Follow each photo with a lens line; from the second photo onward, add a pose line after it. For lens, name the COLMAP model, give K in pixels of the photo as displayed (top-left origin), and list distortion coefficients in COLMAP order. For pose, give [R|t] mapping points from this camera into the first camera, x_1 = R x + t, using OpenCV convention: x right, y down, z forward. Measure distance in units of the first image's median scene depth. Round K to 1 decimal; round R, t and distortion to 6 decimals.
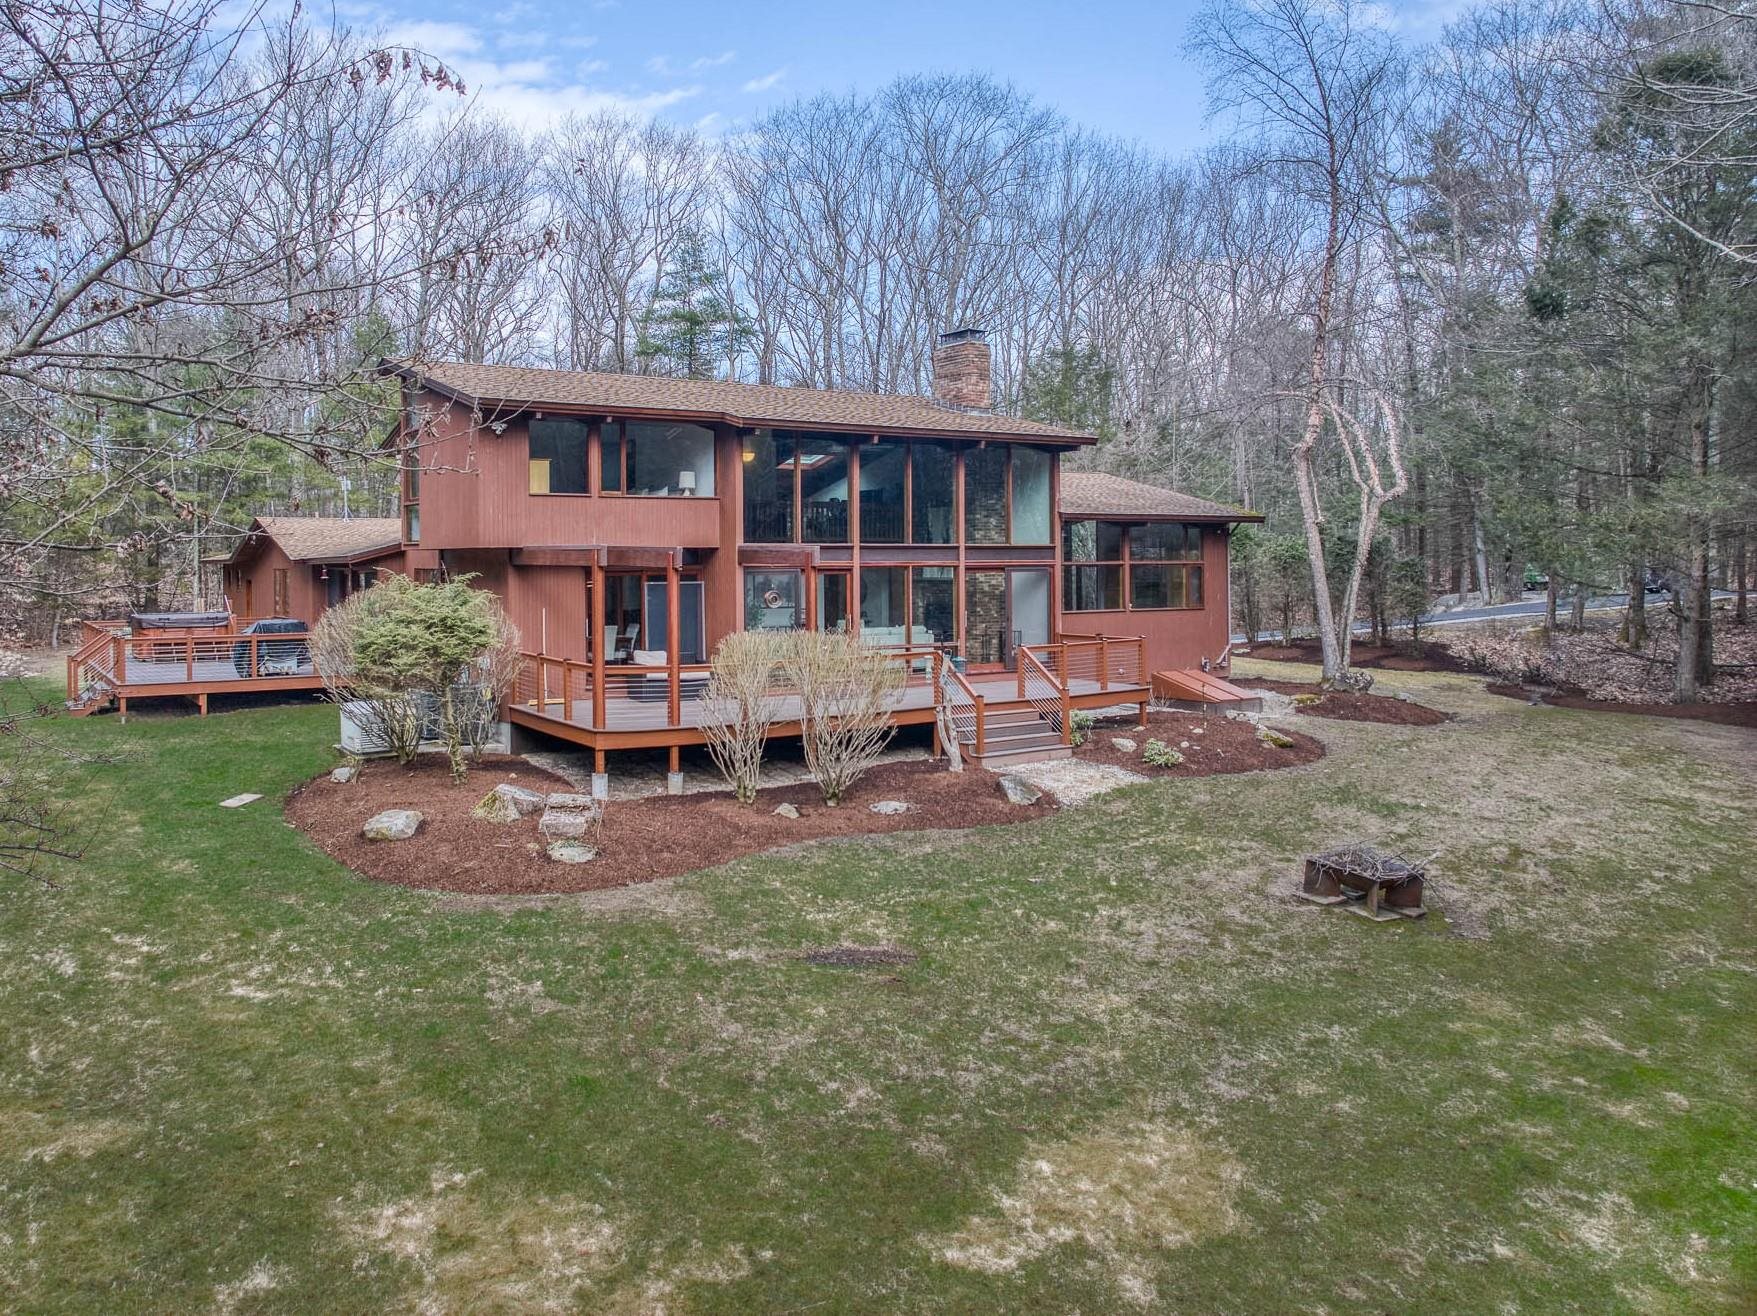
lens RADIAL K [[1215.8, 0, 876.8], [0, 1215.8, 611.7], [0, 0, 1]] dist [-0.002357, -0.057505]
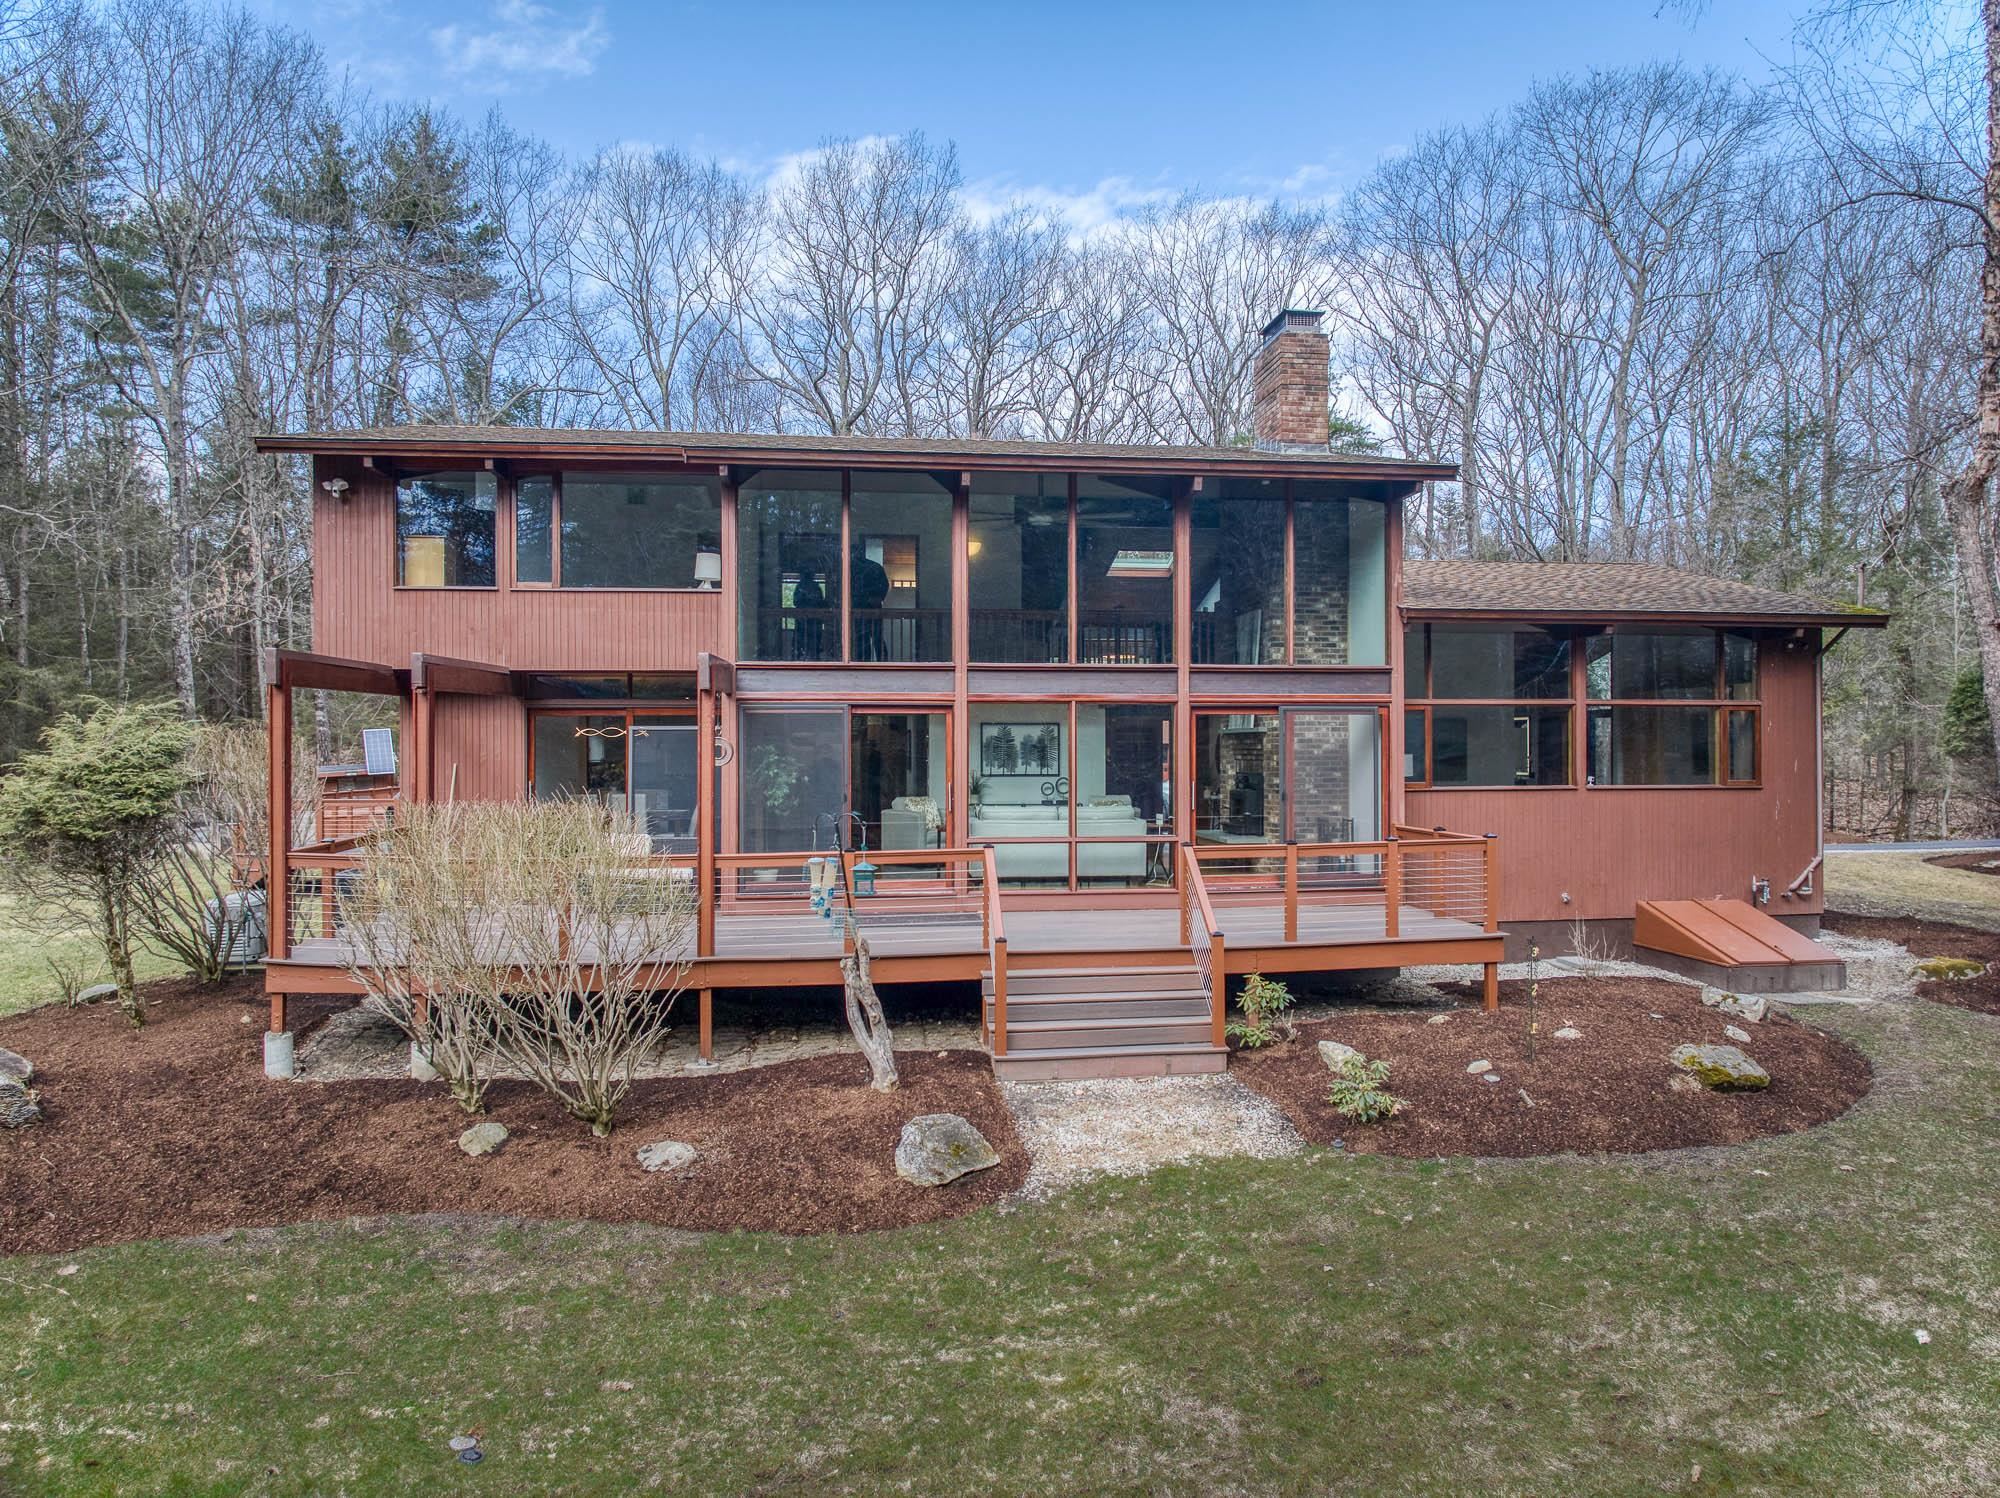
lens RADIAL K [[1408.8, 0, 1033.2], [0, 1408.8, 746.8], [0, 0, 1]] dist [0.001837, -0.060190]
pose [[0.923254, 0.001977, -0.384185, 0.242961], [-0.014911, 0.999418, -0.030690, 0.004200], [0.383901, 0.034063, 0.922746, 0.344900]]
